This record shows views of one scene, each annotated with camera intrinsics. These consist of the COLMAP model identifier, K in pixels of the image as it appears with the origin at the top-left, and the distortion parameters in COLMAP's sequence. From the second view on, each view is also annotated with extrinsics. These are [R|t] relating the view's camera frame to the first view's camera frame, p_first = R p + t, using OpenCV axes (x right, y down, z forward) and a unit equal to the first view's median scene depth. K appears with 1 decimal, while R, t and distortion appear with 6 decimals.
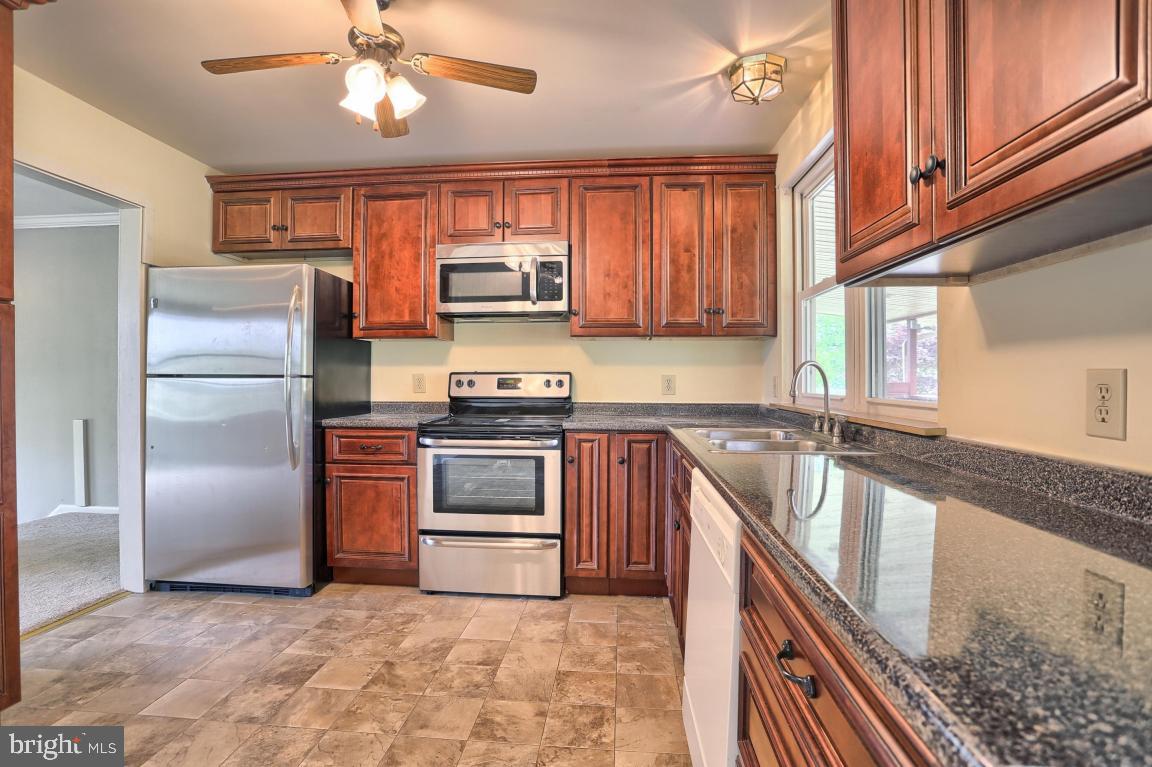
lens RADIAL K [[568.8, 0, 572.0], [0, 568.8, 376.0], [0, 0, 1]] dist [-0.053719, 0.012000]
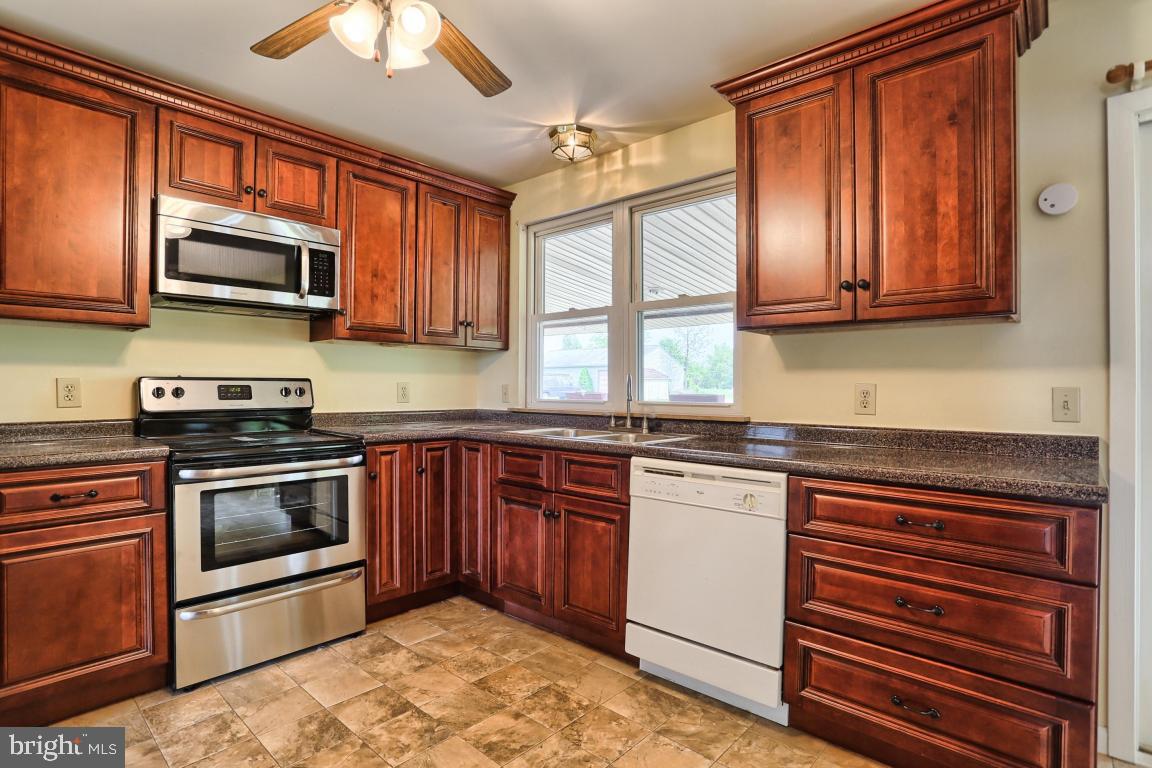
lens RADIAL K [[568.8, 0, 580.2], [0, 568.8, 383.0], [0, 0, 1]] dist [-0.053719, 0.012000]
pose [[0.595684, 0.006321, 0.803194, -0.524635], [-0.006356, 0.999975, -0.003155, -0.000141], [-0.803194, -0.003225, 0.595709, 0.195975]]
